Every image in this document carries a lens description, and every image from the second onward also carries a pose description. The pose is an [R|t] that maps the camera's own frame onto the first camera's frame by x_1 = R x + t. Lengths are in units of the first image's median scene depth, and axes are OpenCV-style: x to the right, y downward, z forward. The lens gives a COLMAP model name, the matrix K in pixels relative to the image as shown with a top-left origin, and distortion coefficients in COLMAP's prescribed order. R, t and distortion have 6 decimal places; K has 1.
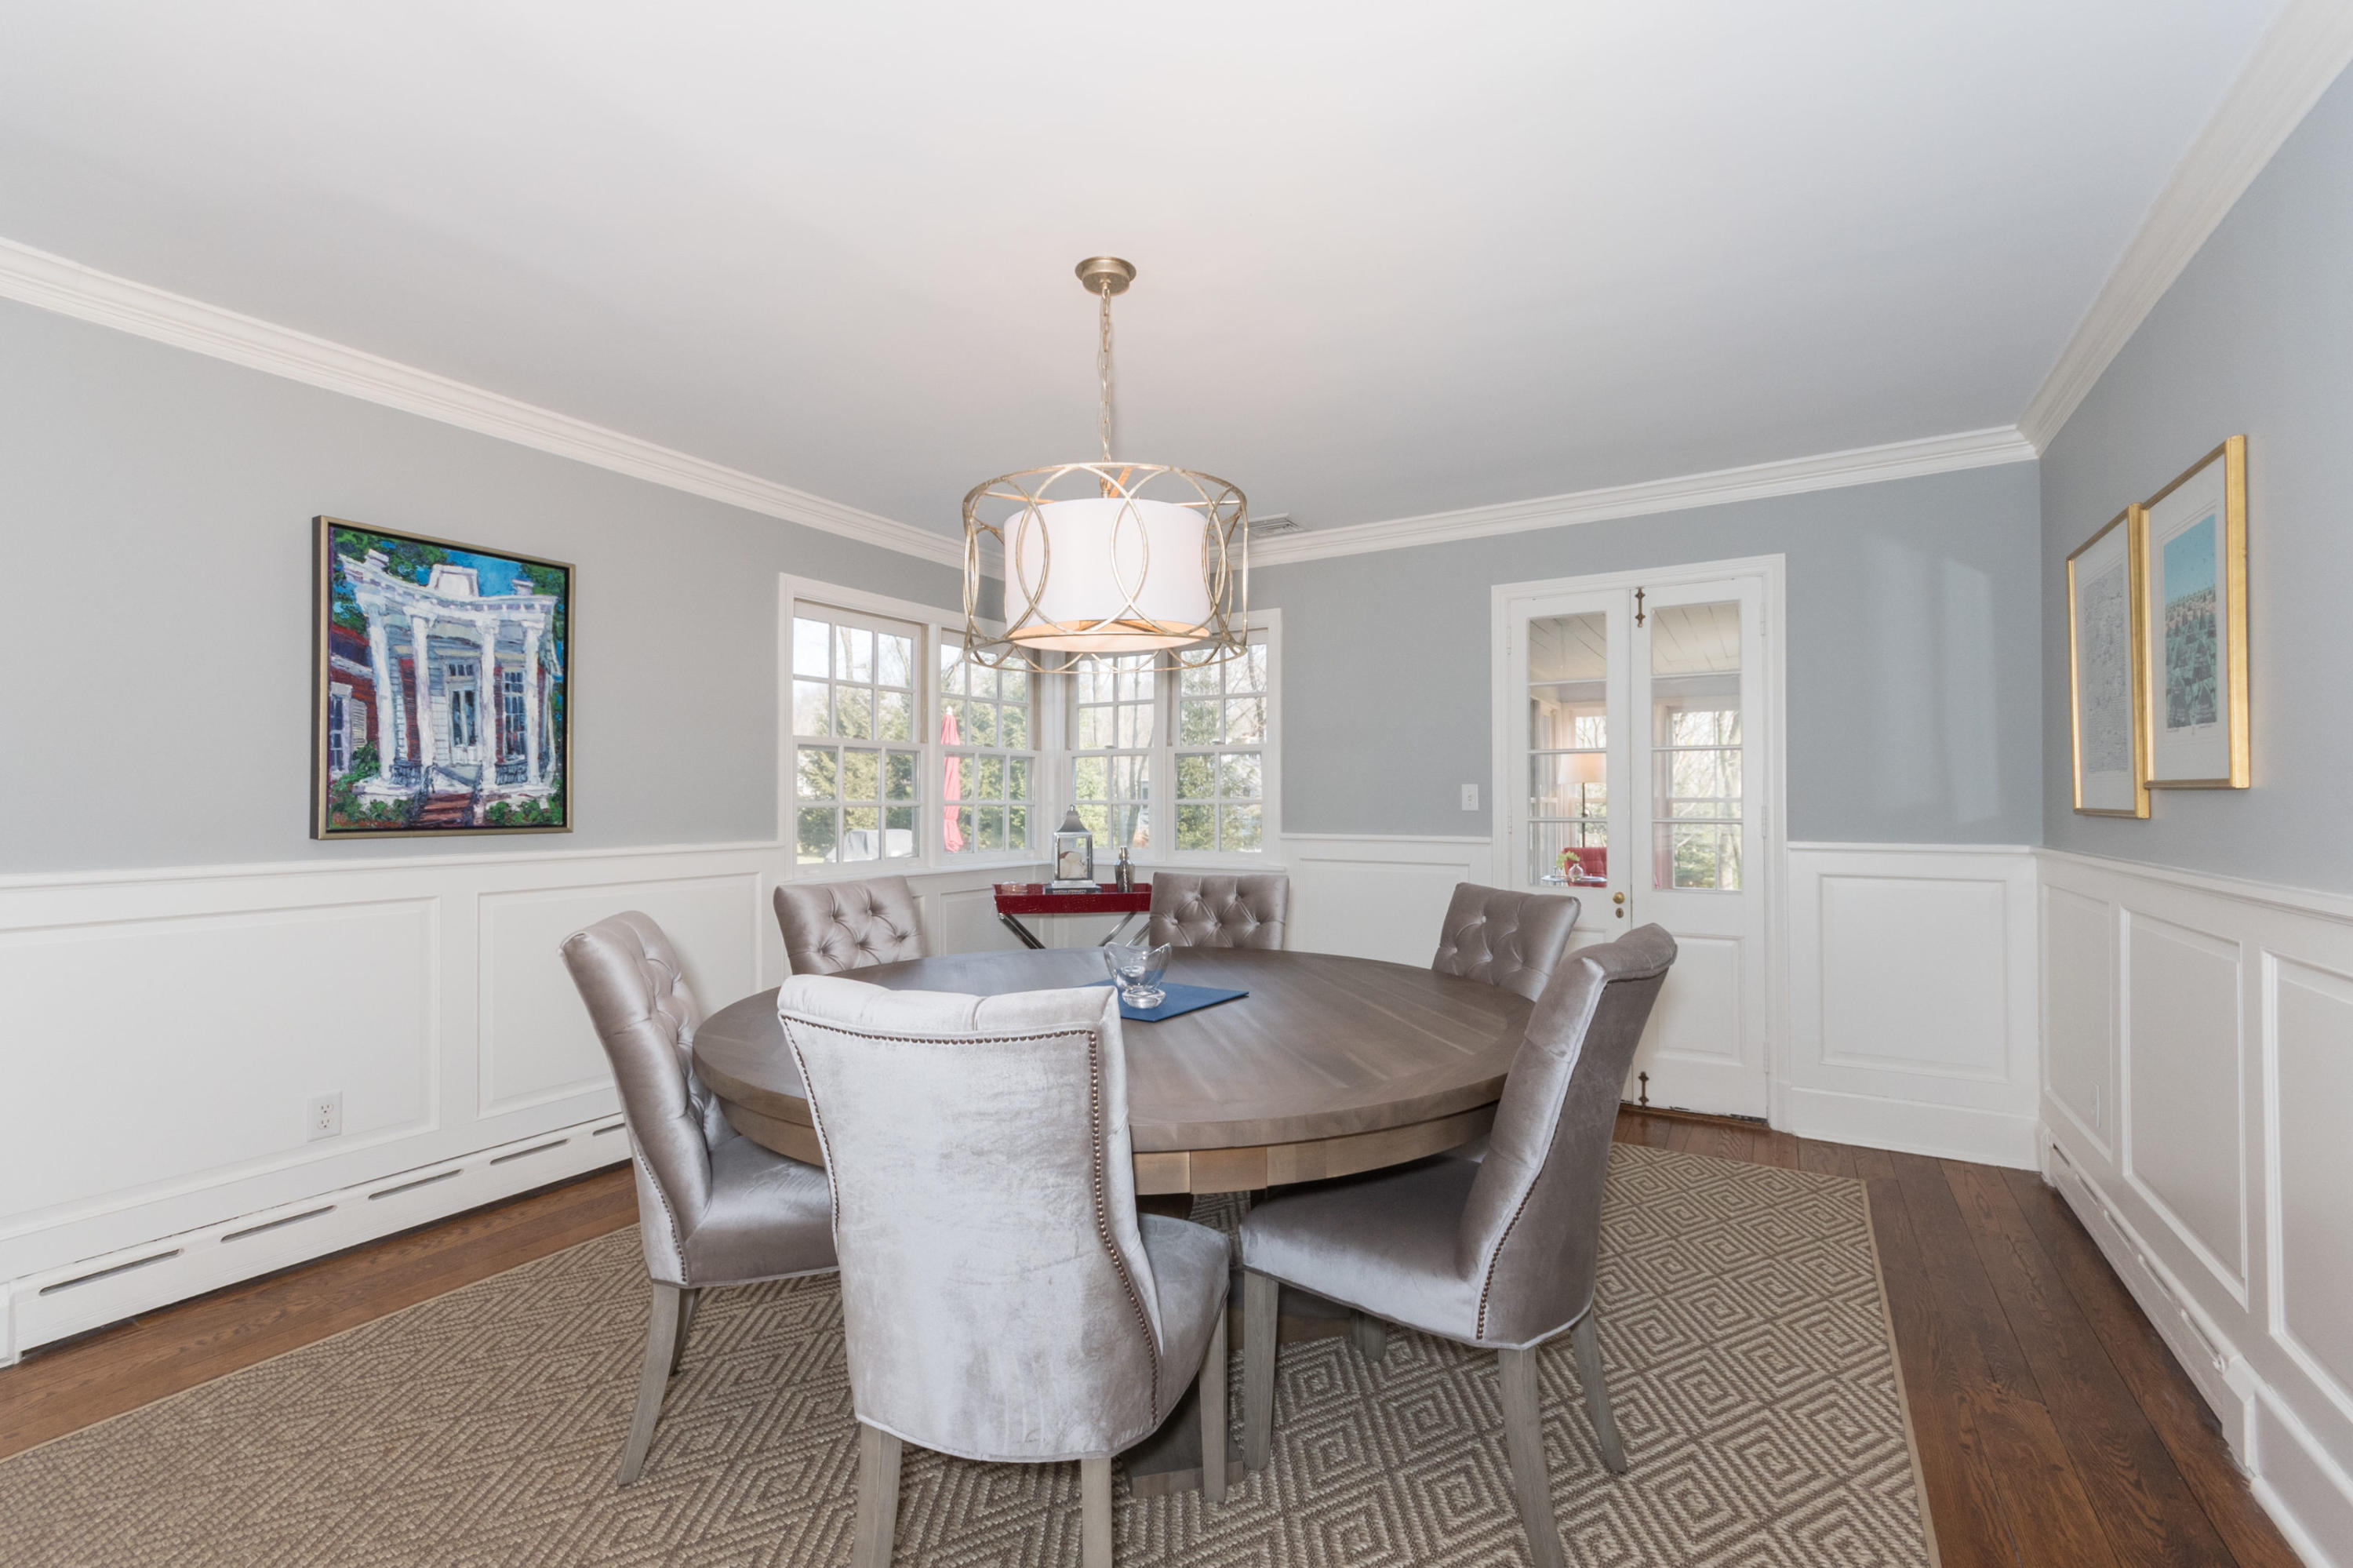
lens RADIAL K [[1028.8, 0, 1170.6], [0, 1028.8, 804.8], [0, 0, 1]] dist [0.001571, 0.000824]
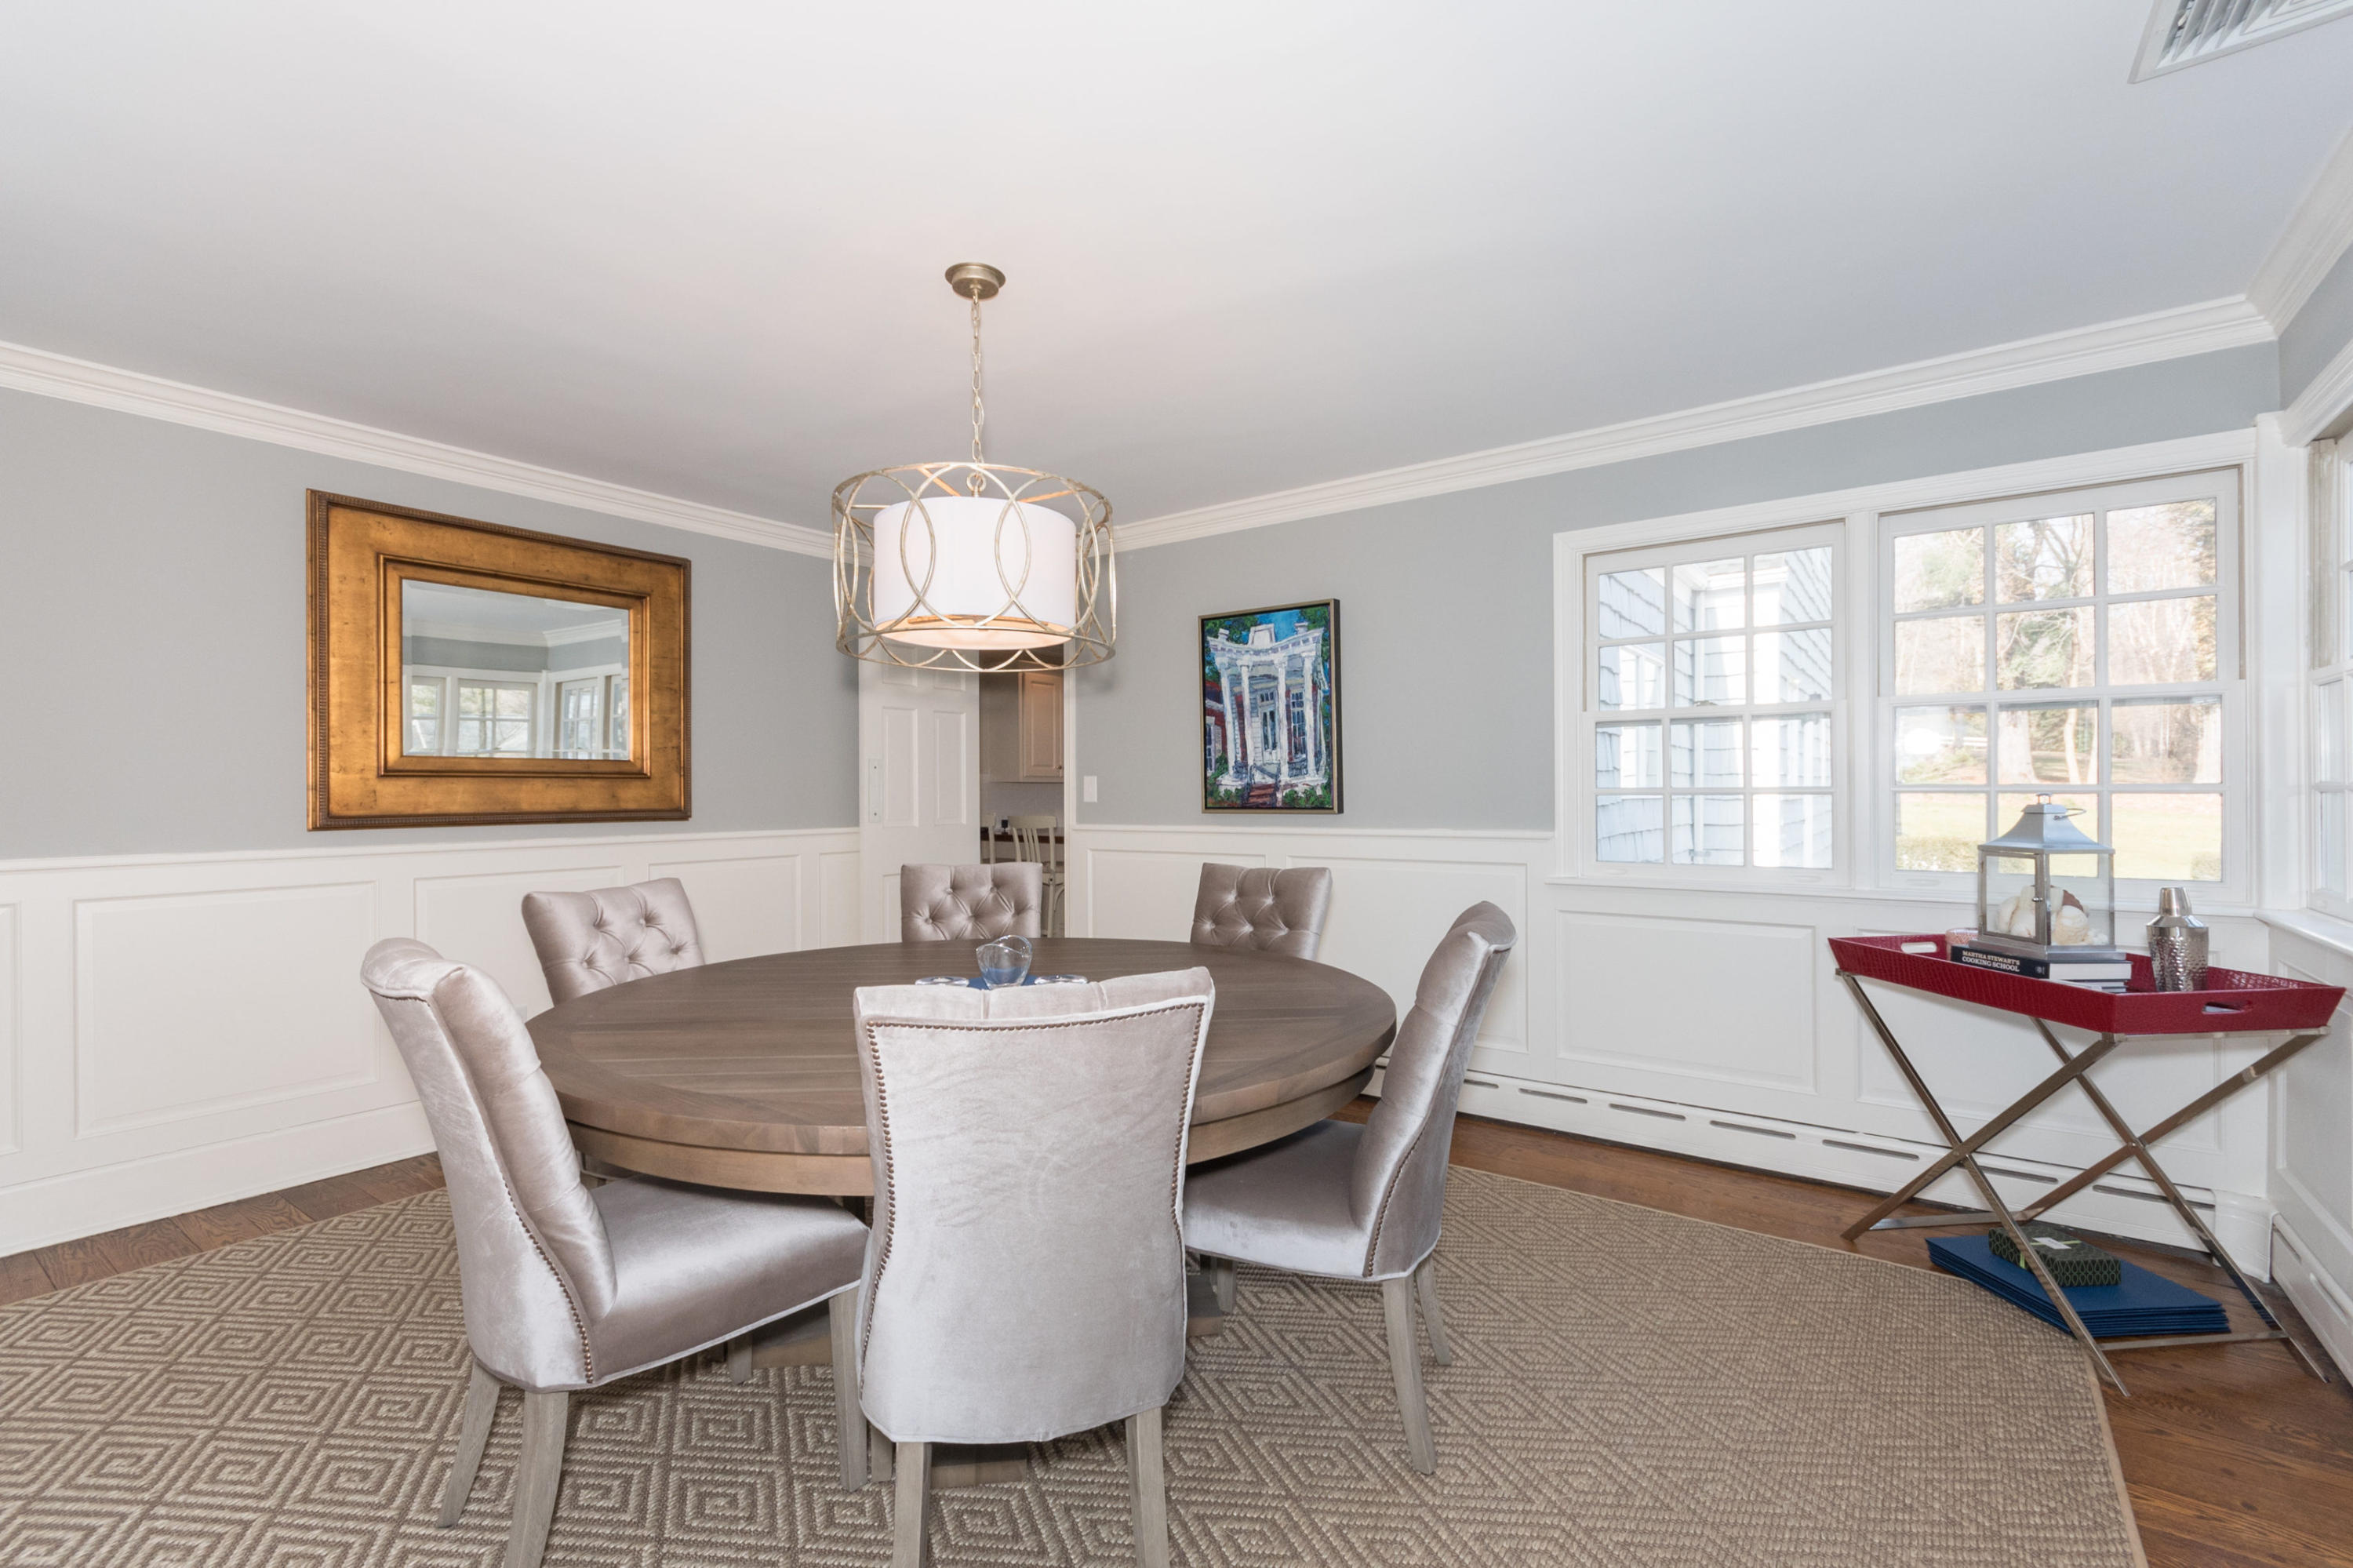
lens RADIAL K [[1028.8, 0, 1172.0], [0, 1028.8, 772.8], [0, 0, 1]] dist [0.001571, 0.000824]
pose [[-0.101416, 0.011676, -0.994776, 0.722974], [0.019606, 0.999760, 0.009735, -0.041740], [0.994651, -0.018516, -0.101621, 0.991237]]
